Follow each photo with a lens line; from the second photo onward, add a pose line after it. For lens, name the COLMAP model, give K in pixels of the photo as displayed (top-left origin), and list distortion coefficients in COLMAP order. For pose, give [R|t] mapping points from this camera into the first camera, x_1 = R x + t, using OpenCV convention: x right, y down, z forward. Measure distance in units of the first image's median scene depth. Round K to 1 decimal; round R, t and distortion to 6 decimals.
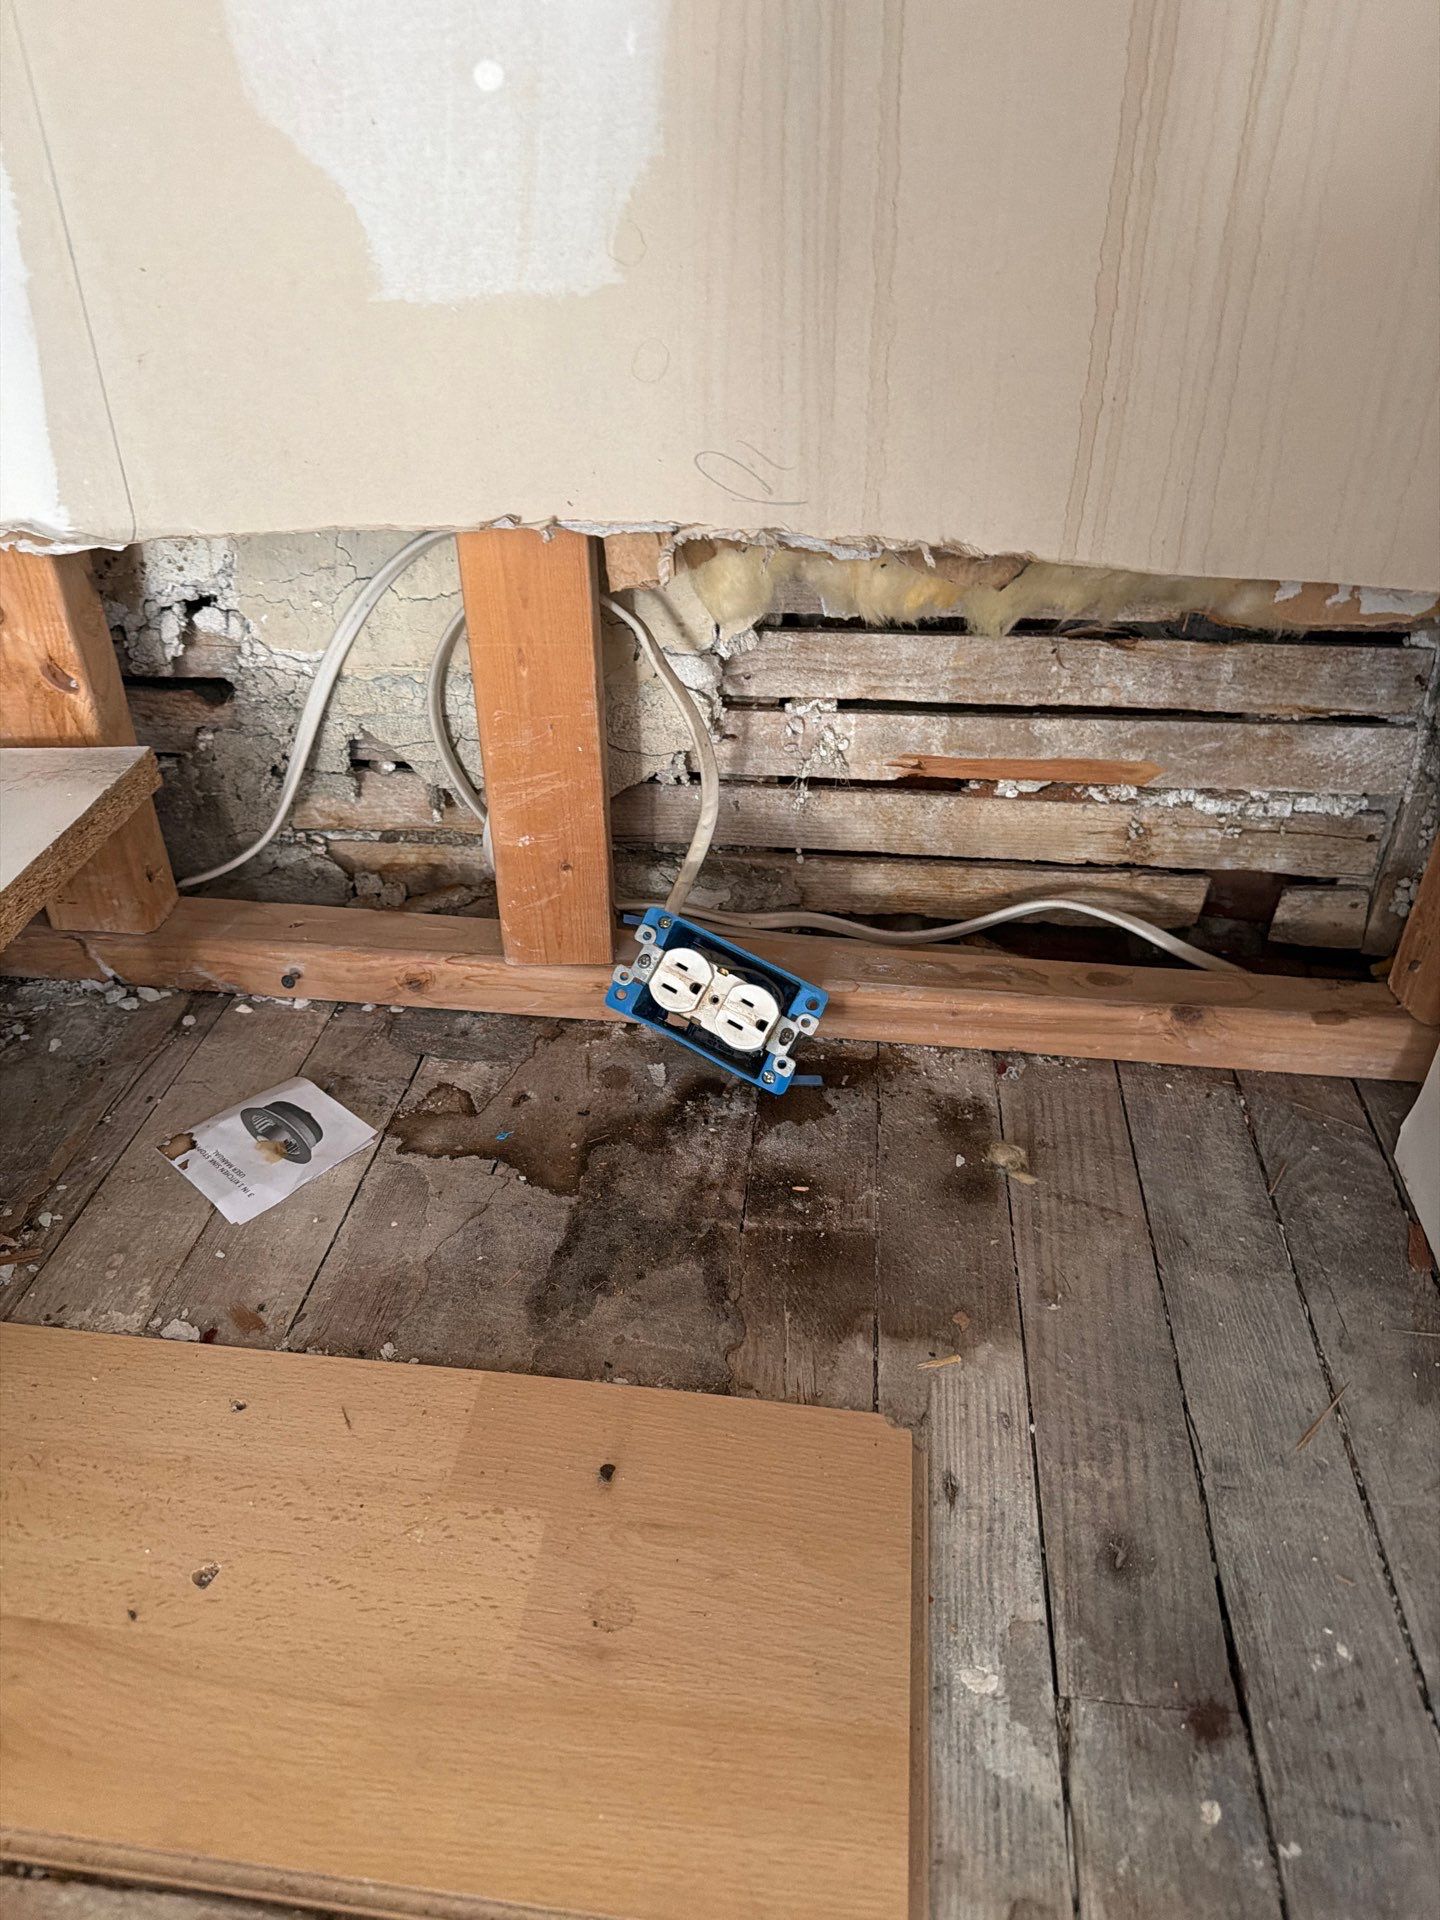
lens RADIAL K [[1365.8, 0, 720.0], [0, 1365.8, 960.0], [0, 0, 1]] dist [0.032244, -0.069921]
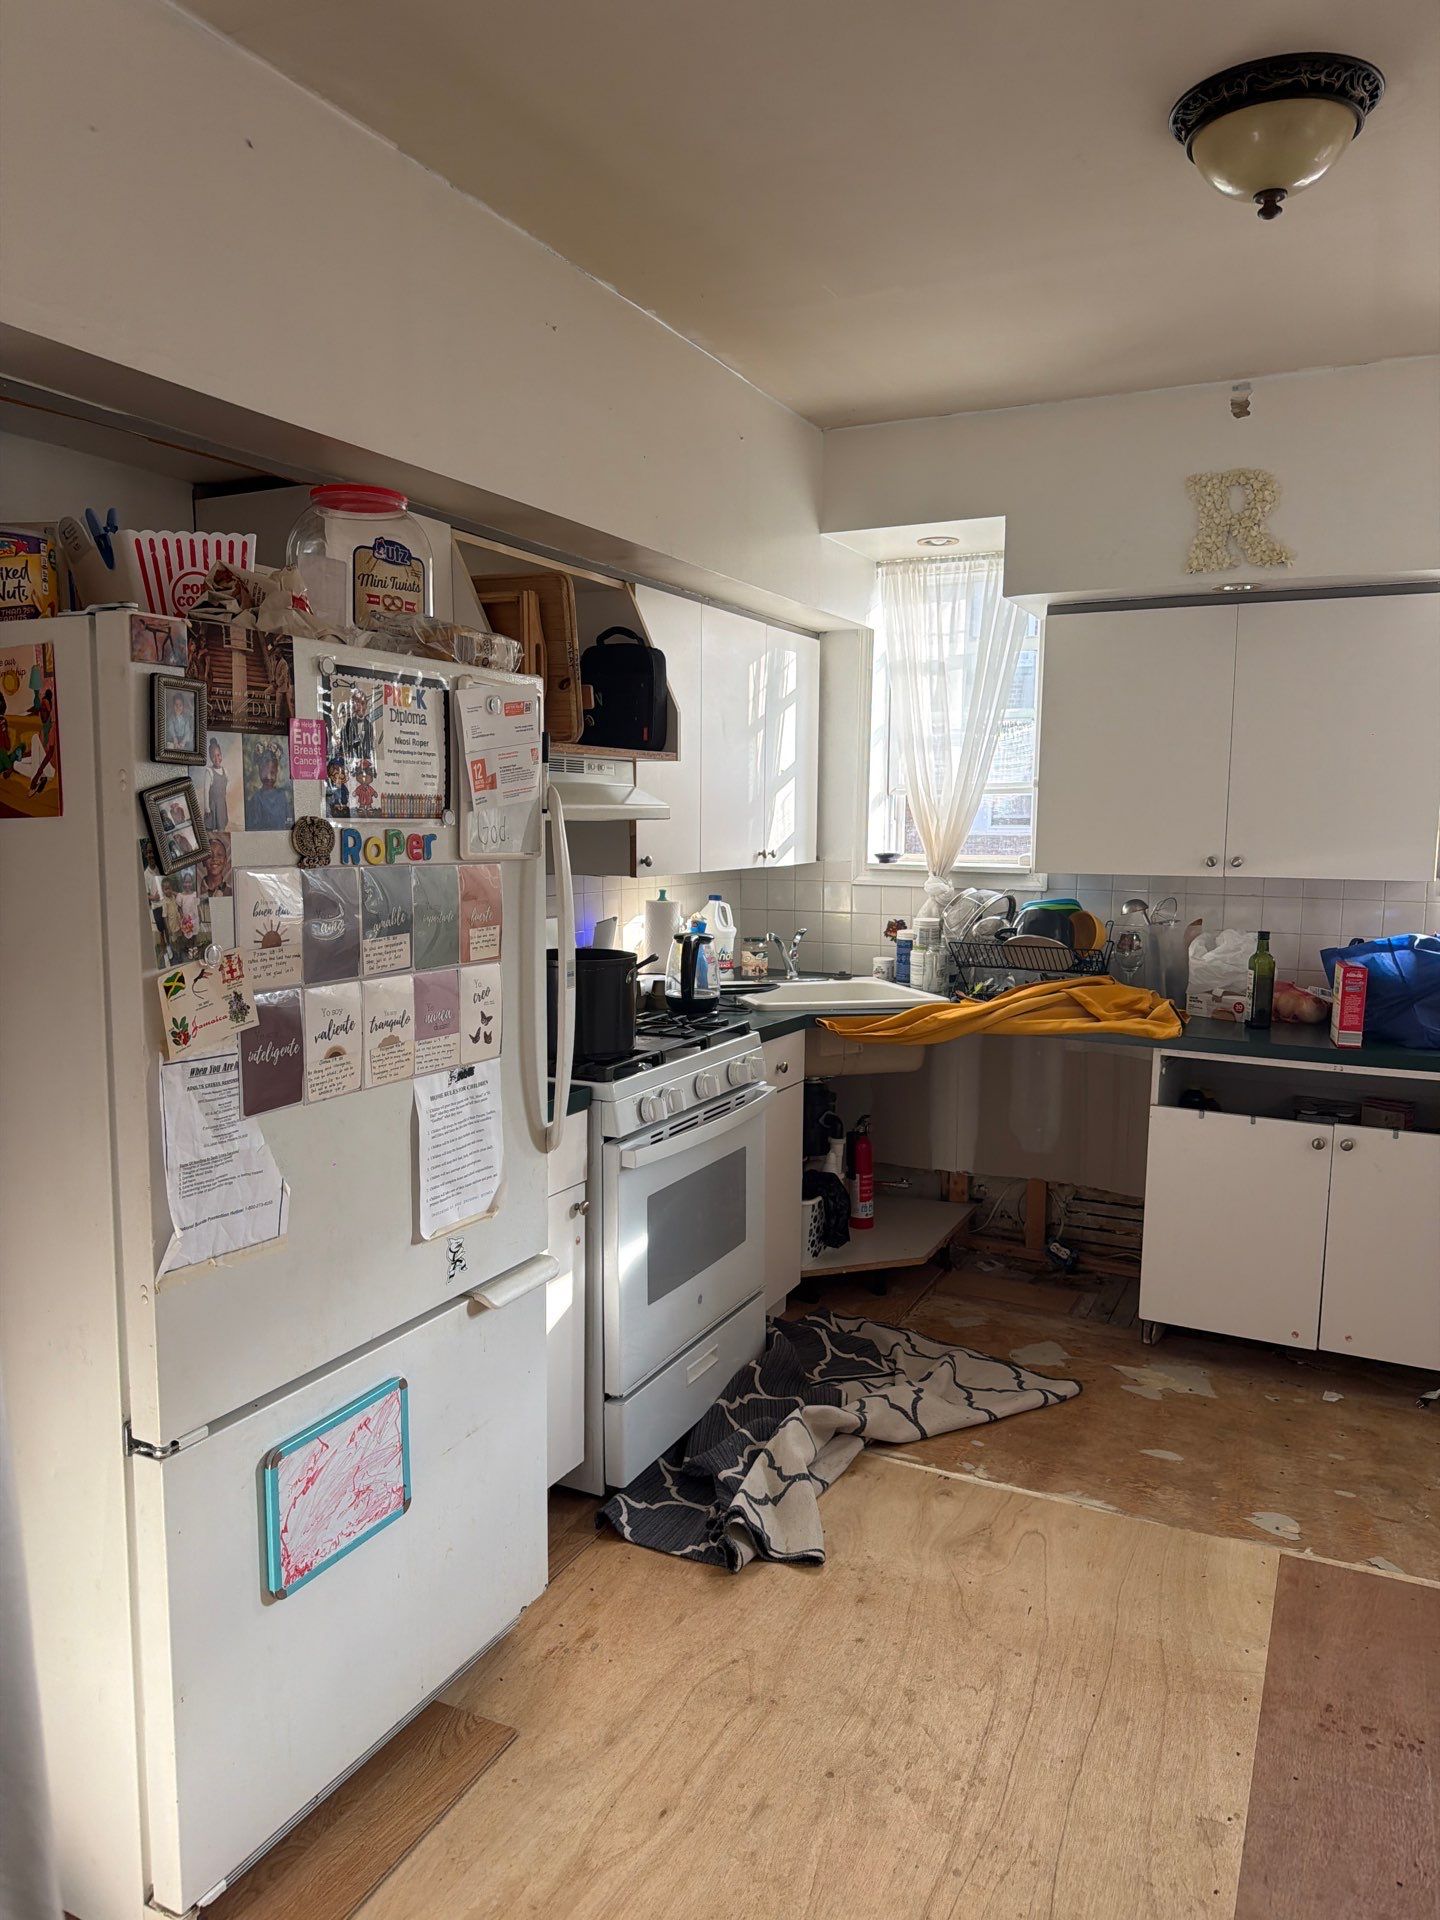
lens RADIAL K [[1318.9, 0, 692.3], [0, 1318.9, 958.9], [0, 0, 1]] dist [0.086940, -0.168823]
pose [[0.936469, 0.044400, -0.347928, 0.477252], [-0.199690, 0.882990, -0.424798, 1.765857], [0.288356, 0.467288, 0.835759, -5.239019]]
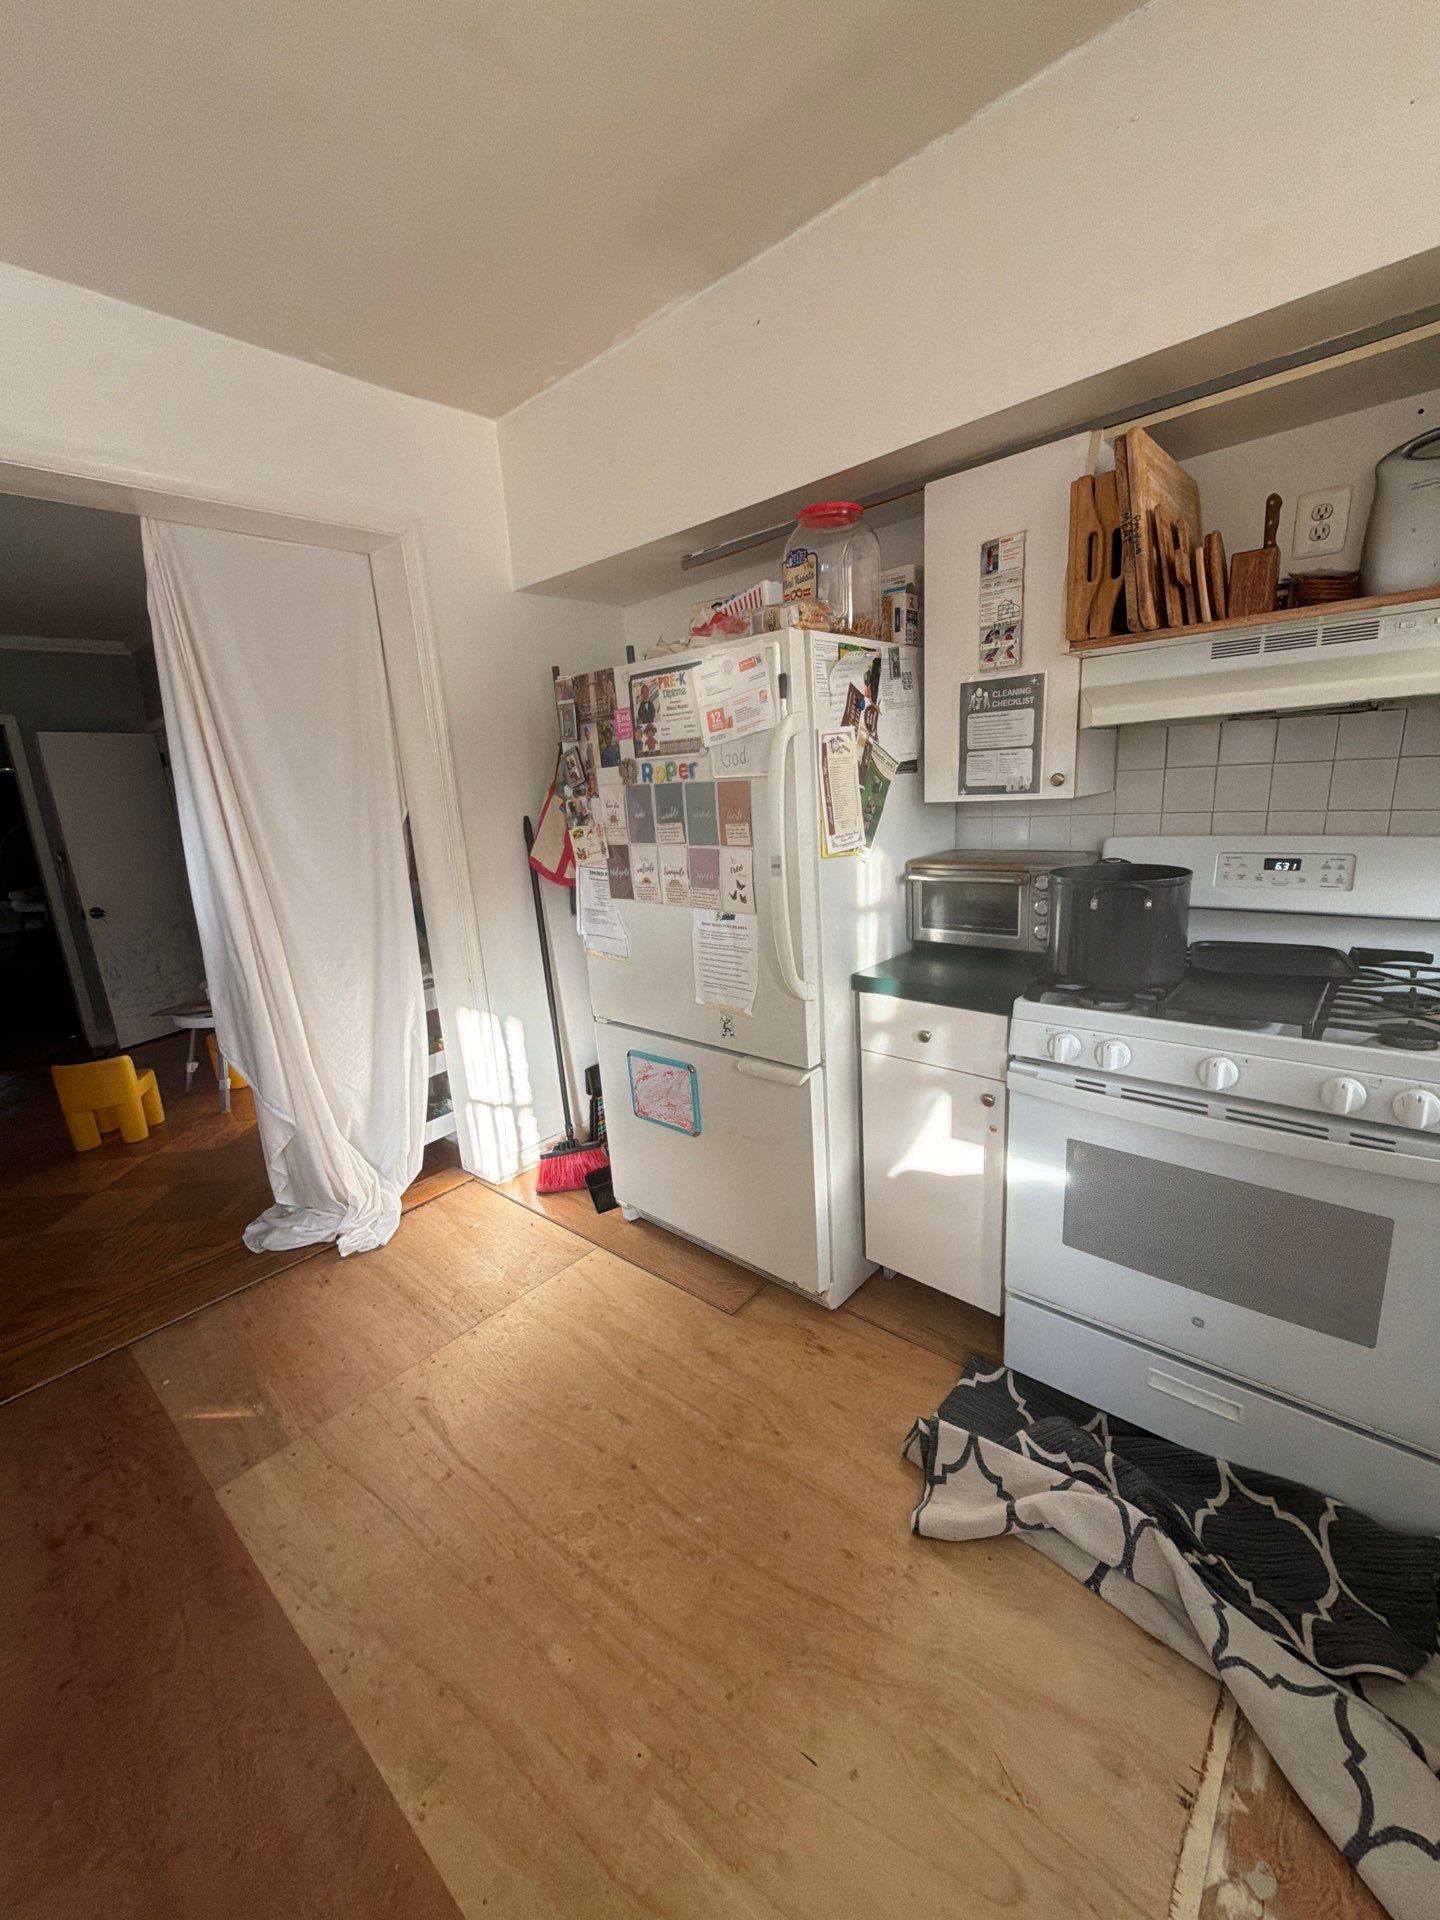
lens RADIAL K [[765.4, 0, 723.7], [0, 765.4, 958.1], [0, 0, 1]] dist [-0.000828, -0.000061]
pose [[-0.566666, 0.222798, -0.793253, 1.141196], [-0.403409, 0.764441, 0.502883, -0.338958], [0.718436, 0.604972, -0.343304, -1.890484]]
